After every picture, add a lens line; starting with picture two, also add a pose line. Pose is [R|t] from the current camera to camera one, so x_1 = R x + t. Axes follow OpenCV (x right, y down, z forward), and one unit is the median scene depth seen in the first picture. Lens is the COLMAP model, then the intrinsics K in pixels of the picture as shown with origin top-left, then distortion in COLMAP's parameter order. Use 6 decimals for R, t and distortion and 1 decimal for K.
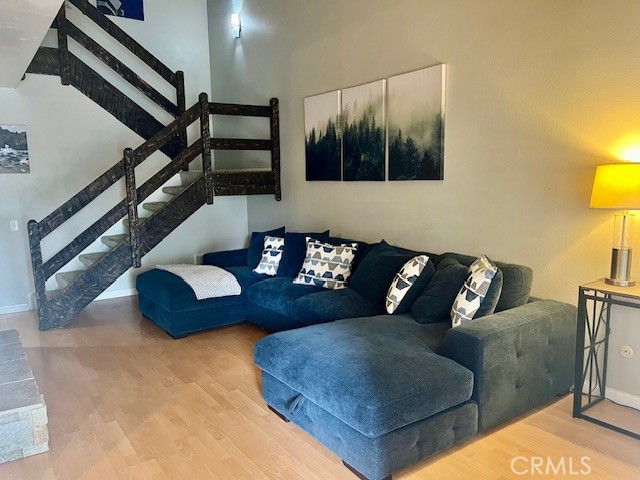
lens RADIAL K [[483.5, 0, 319.8], [0, 483.5, 241.0], [0, 0, 1]] dist [0.050823, -0.056442]
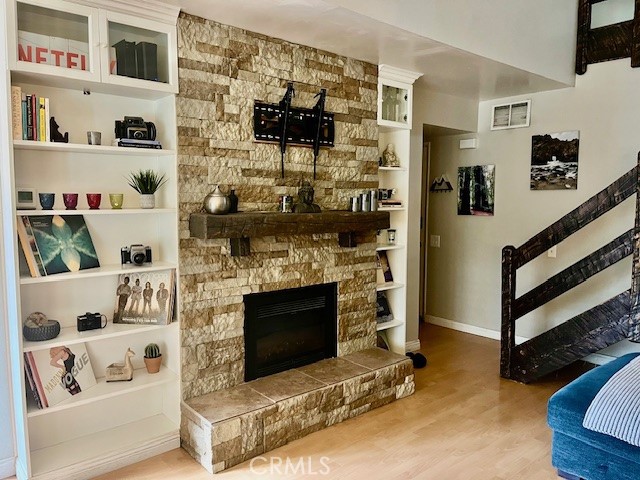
lens RADIAL K [[483.5, 0, 319.8], [0, 483.5, 240.1], [0, 0, 1]] dist [0.050823, -0.056442]
pose [[0.075463, 0.103562, -0.991756, 0.196933], [-0.132176, 0.986854, 0.092993, -0.077231], [0.988350, 0.124069, 0.088159, 0.534598]]
